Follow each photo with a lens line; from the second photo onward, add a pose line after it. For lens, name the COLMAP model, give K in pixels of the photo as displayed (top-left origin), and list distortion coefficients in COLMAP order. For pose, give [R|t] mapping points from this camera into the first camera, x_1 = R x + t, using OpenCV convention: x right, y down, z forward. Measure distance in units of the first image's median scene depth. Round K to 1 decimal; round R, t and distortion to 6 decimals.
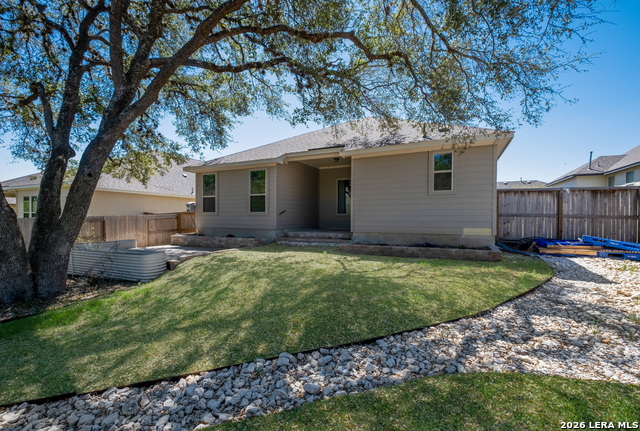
lens RADIAL K [[279.6, 0, 323.6], [0, 279.6, 217.4], [0, 0, 1]] dist [-0.003437, -0.000617]
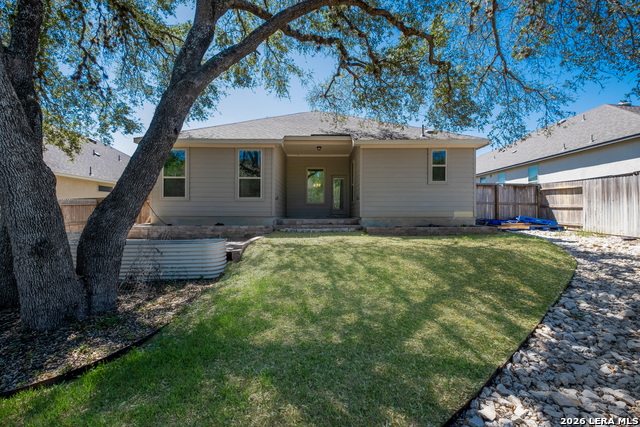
lens RADIAL K [[274.6, 0, 322.5], [0, 274.6, 213.4], [0, 0, 1]] dist [0.004368, -0.003460]
pose [[0.899231, -0.003126, 0.437462, -0.554613], [0.001297, 0.999989, 0.004480, 0.038494], [-0.437471, -0.003461, 0.899226, 0.136921]]
